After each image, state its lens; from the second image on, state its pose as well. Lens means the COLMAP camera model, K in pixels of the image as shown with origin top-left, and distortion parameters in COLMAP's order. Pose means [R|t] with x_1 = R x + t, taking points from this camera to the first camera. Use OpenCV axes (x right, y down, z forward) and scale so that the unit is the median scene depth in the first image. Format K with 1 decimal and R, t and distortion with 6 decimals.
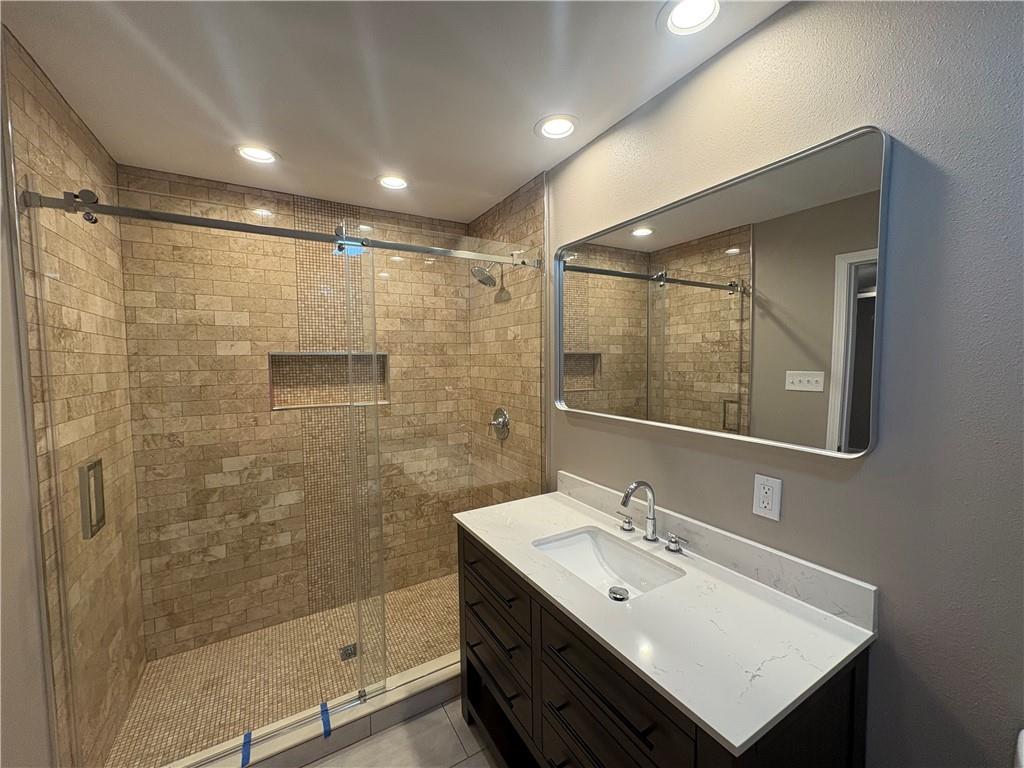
lens RADIAL K [[409.5, 0, 518.6], [0, 409.5, 385.3], [0, 0, 1]] dist [-0.000298, 0.000321]
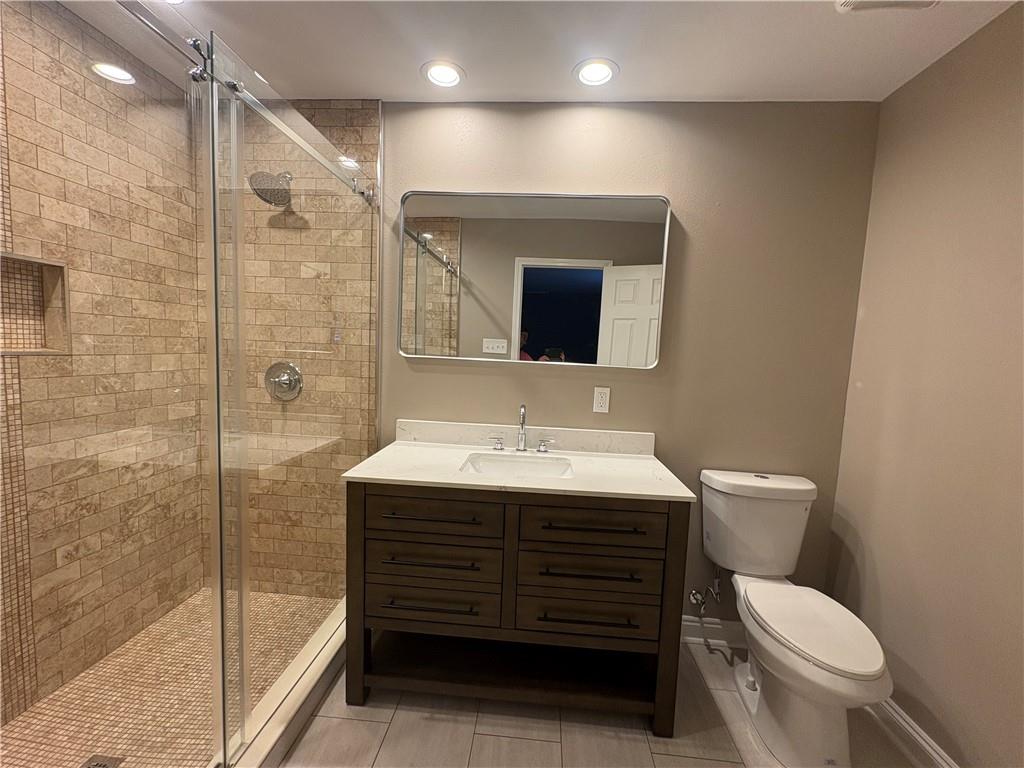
lens RADIAL K [[409.5, 0, 519.7], [0, 409.5, 384.5], [0, 0, 1]] dist [-0.000298, 0.000321]
pose [[0.571392, -0.039567, 0.819723, -0.415692], [0.002629, 0.998920, 0.046385, 0.060115], [-0.820673, -0.024349, 0.570879, 0.151128]]
